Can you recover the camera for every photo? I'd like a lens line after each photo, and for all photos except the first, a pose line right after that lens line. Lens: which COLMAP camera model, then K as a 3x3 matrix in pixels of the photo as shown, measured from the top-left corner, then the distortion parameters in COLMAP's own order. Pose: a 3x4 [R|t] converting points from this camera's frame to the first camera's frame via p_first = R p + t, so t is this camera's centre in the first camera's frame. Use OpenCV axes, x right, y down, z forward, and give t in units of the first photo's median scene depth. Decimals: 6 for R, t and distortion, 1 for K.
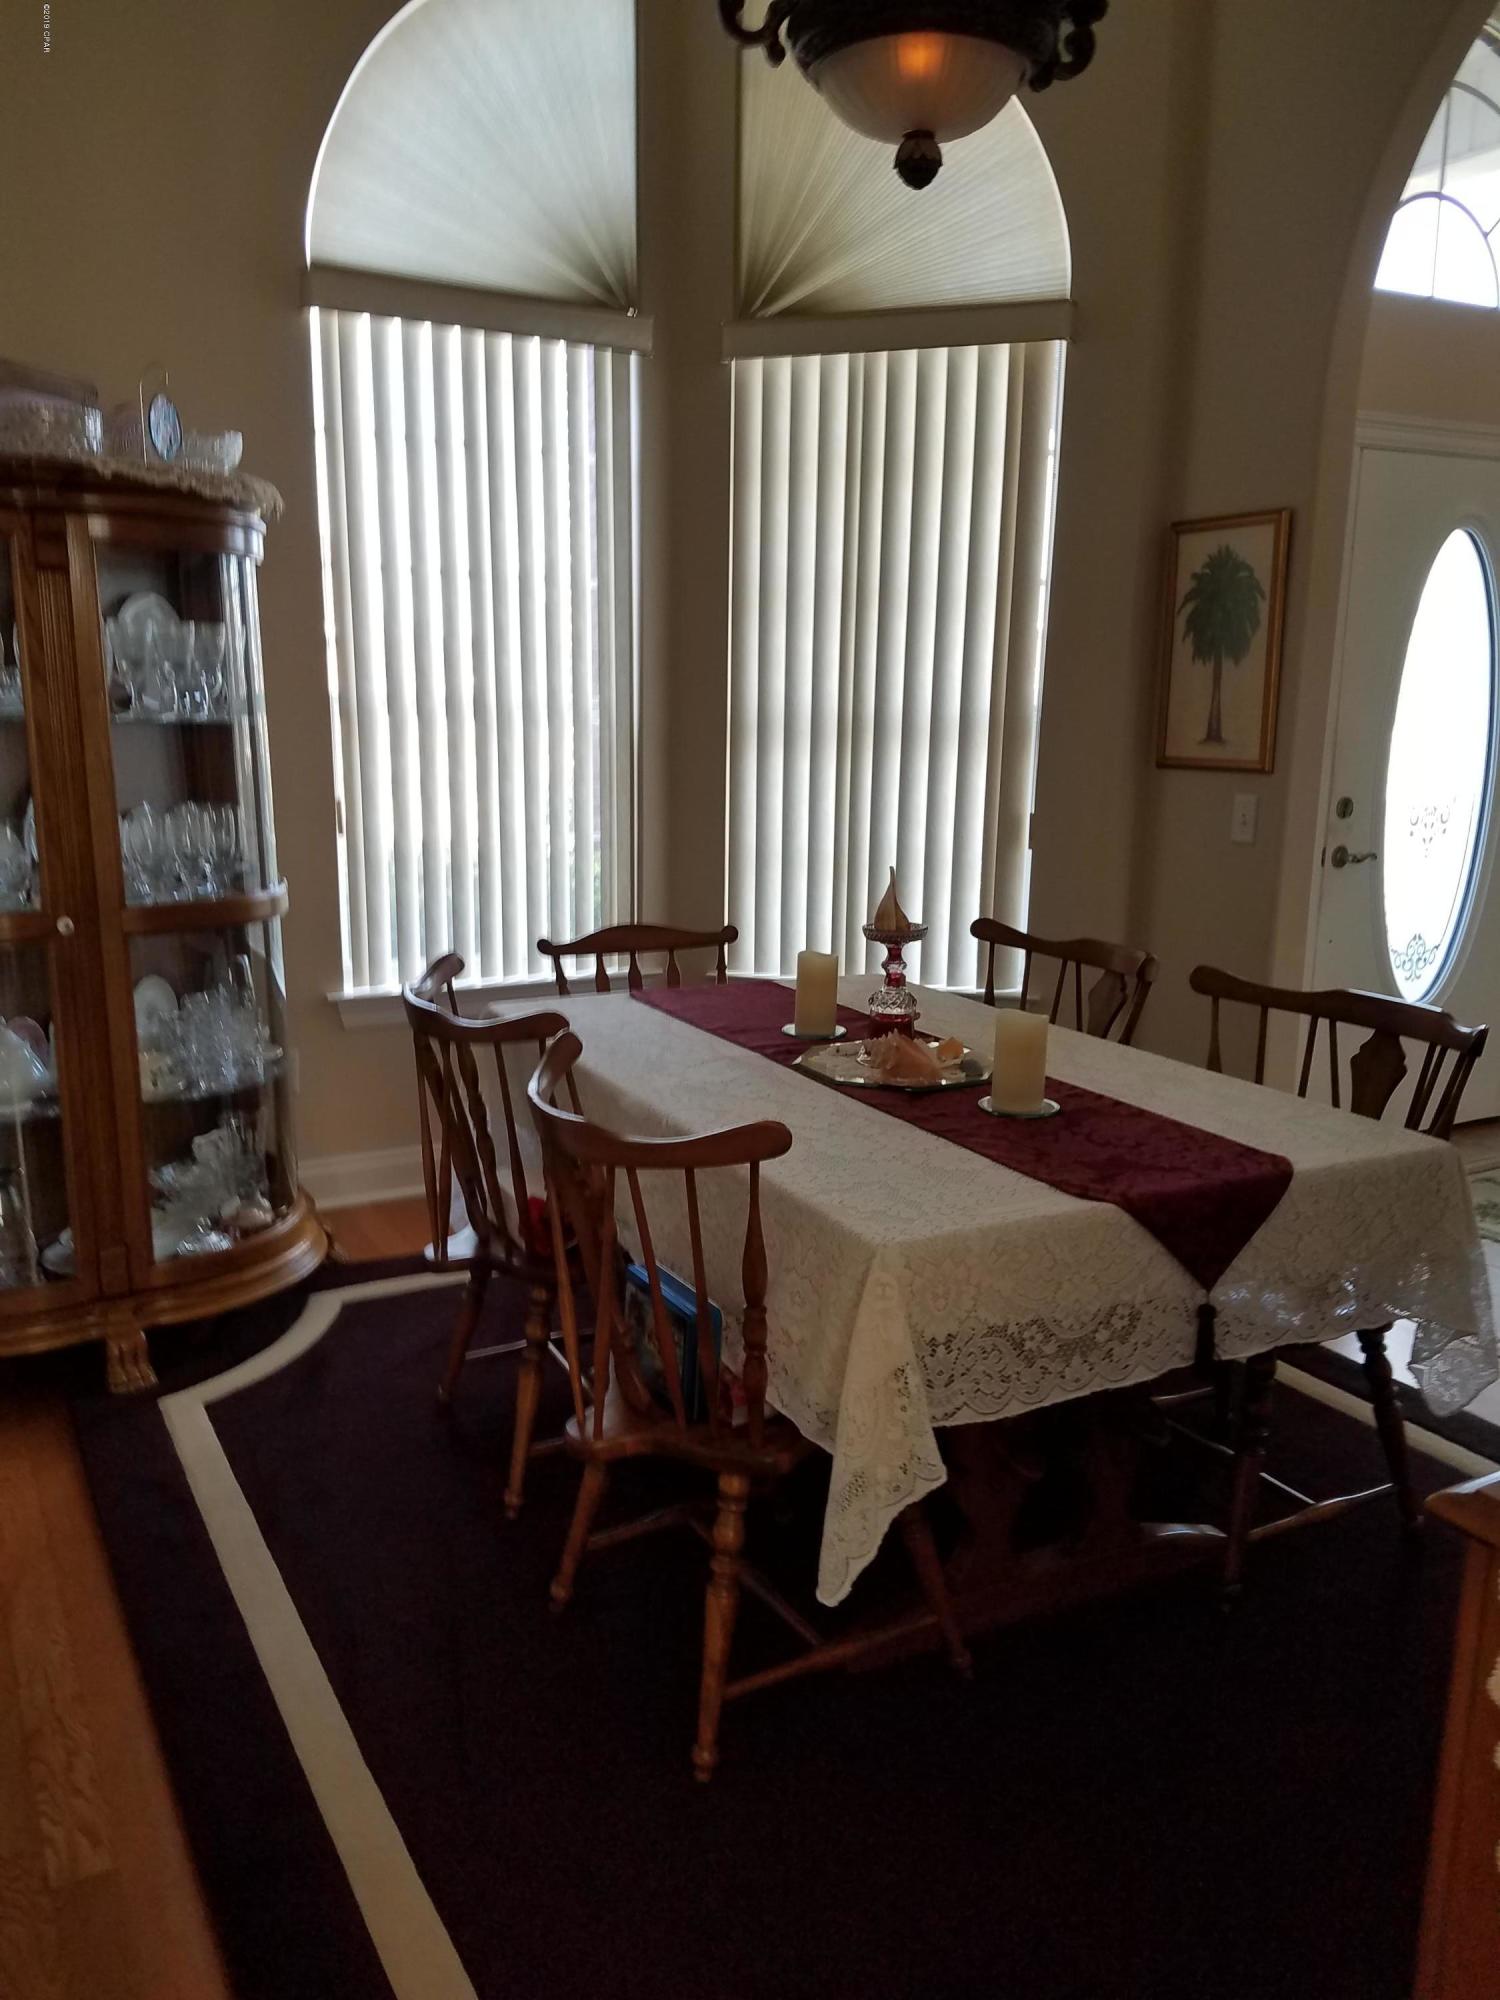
lens RADIAL K [[1645.7, 0, 686.9], [0, 1645.7, 1009.5], [0, 0, 1]] dist [0.209391, -0.390385]
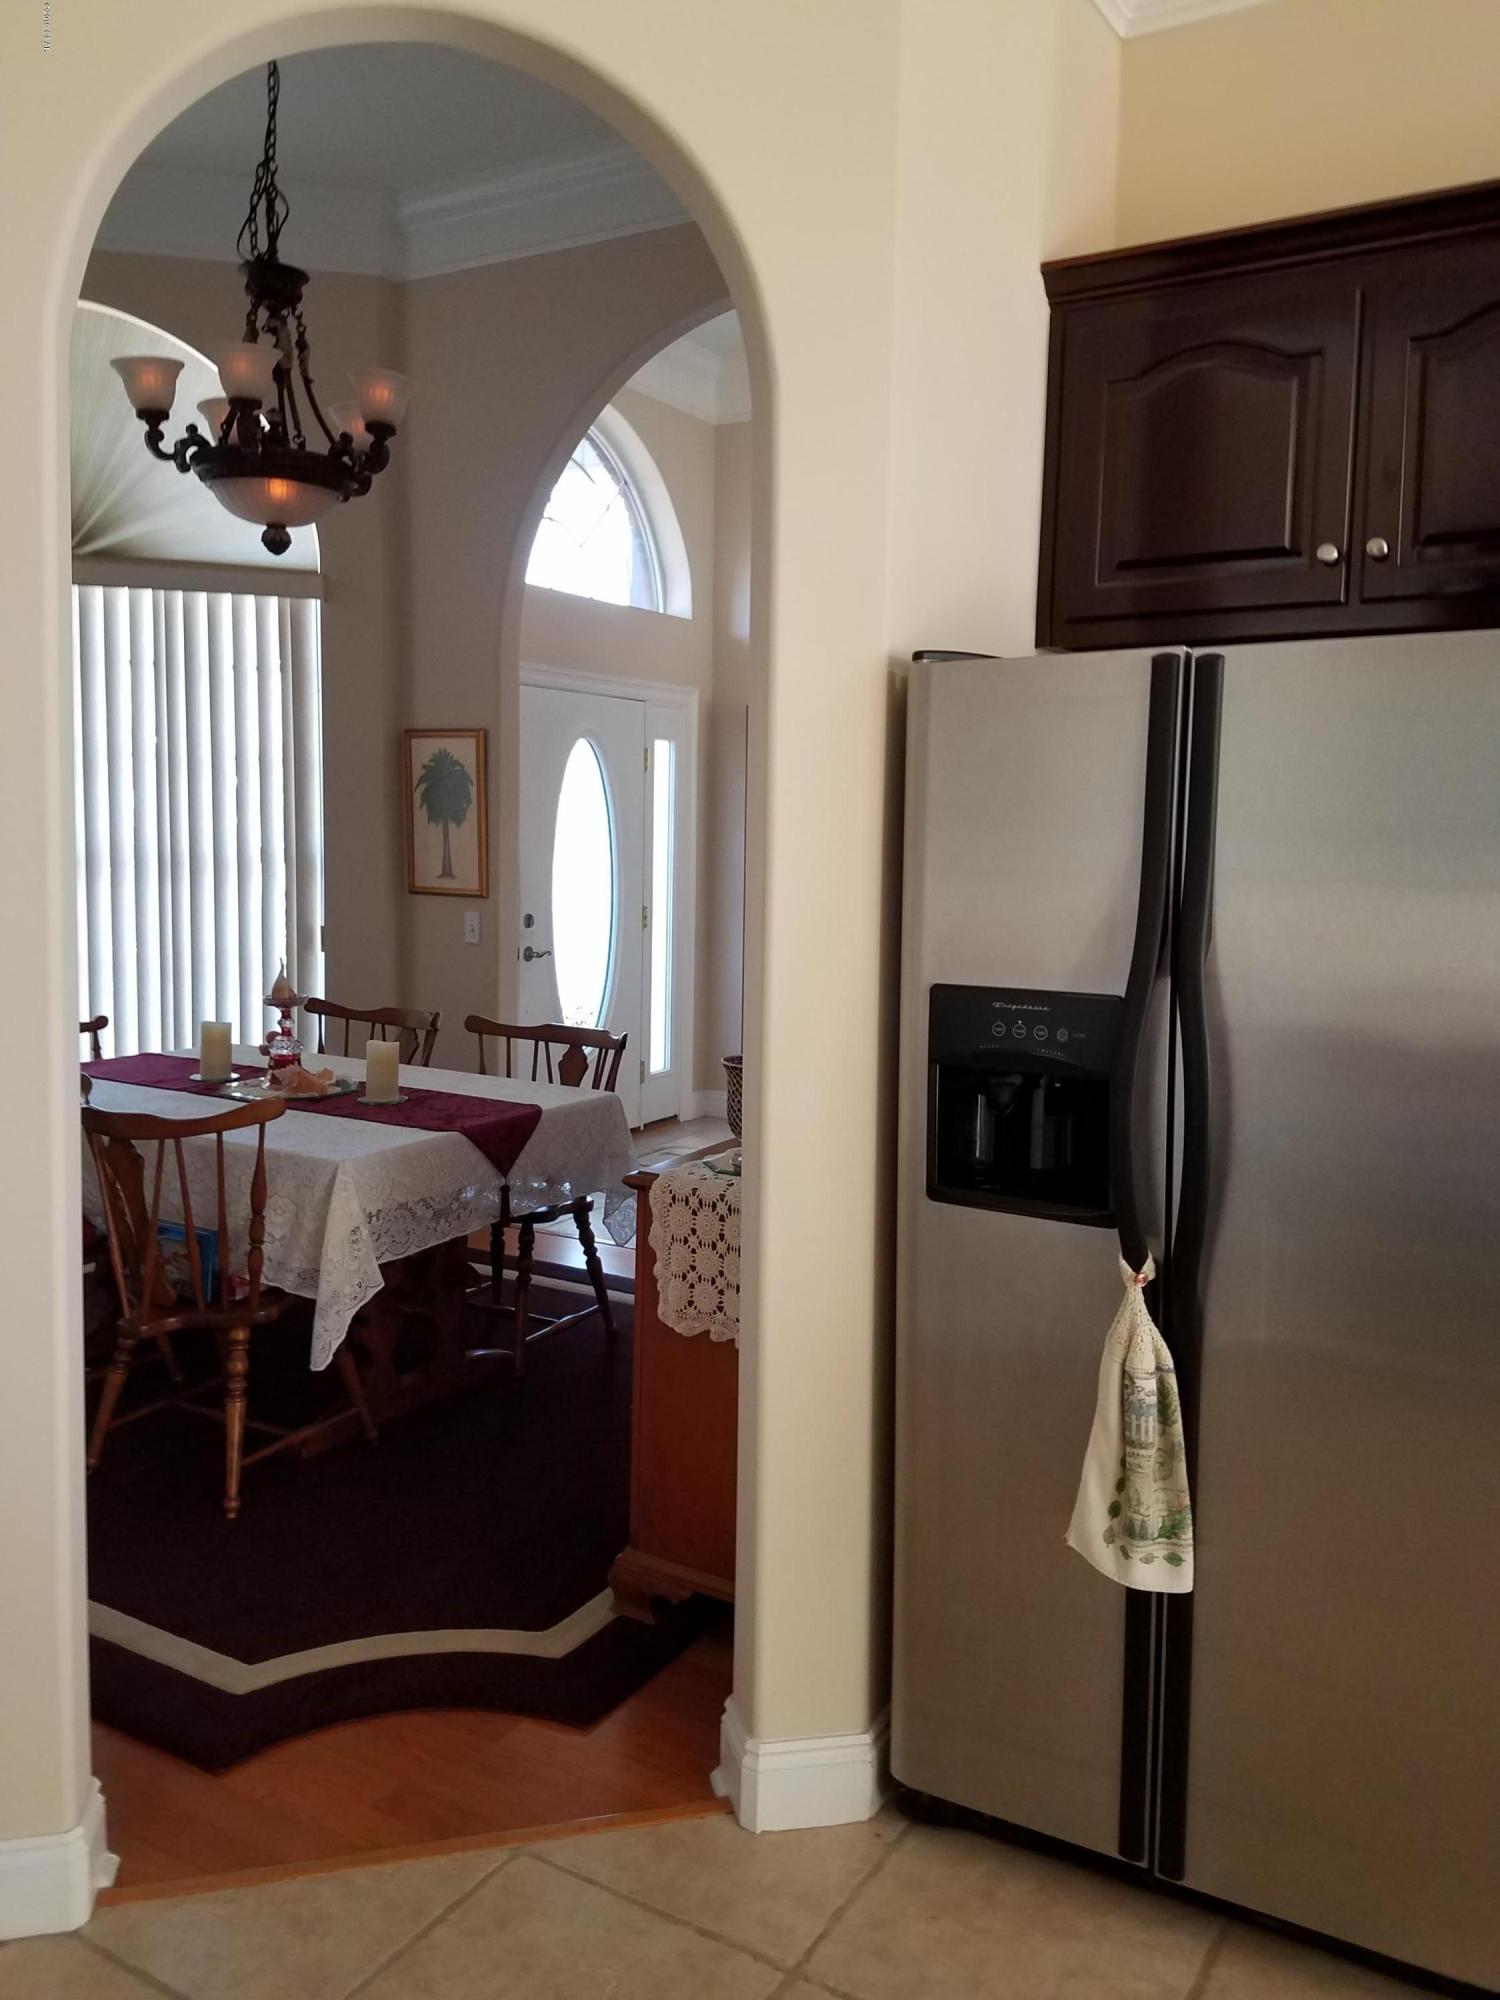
lens RADIAL K [[1645.7, 0, 686.9], [0, 1645.7, 1009.5], [0, 0, 1]] dist [0.209391, -0.390385]
pose [[0.883571, -0.052930, 0.465297, -0.271032], [0.086403, 0.994960, -0.050893, 0.072694], [-0.460257, 0.085170, 0.883691, -0.554053]]
